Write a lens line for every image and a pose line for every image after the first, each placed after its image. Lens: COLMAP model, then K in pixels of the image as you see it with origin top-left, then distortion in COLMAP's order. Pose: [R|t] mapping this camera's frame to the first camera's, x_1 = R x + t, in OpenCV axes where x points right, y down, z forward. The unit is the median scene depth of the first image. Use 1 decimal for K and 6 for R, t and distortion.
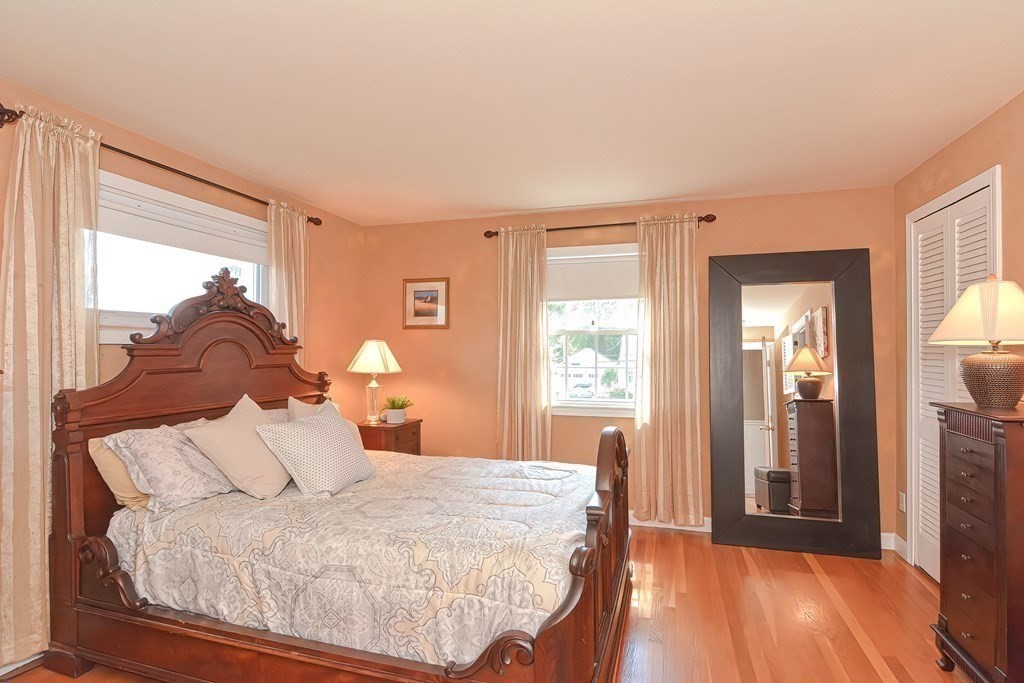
lens RADIAL K [[500.5, 0, 516.8], [0, 500.5, 343.3], [0, 0, 1]] dist [-0.010292, -0.001029]
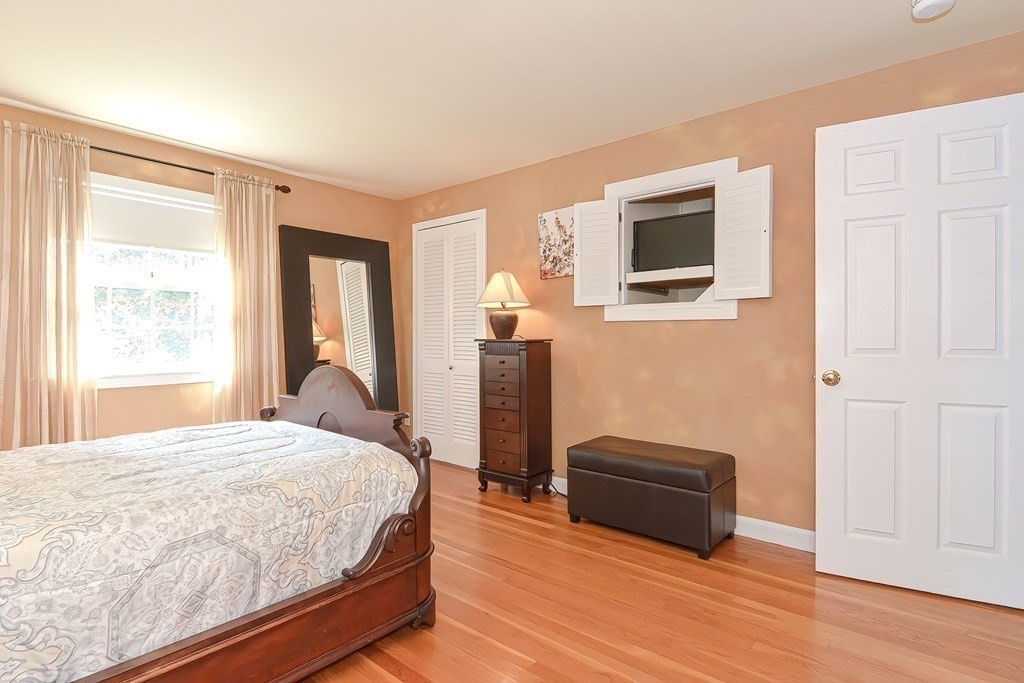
lens RADIAL K [[514.8, 0, 512.0], [0, 514.8, 341.5], [0, 0, 1]] dist [-0.001347, 0.000021]
pose [[0.401578, -0.009548, 0.915775, -0.436530], [0.000576, 0.999948, 0.010173, 0.065873], [-0.915825, -0.003558, 0.401562, 0.110586]]
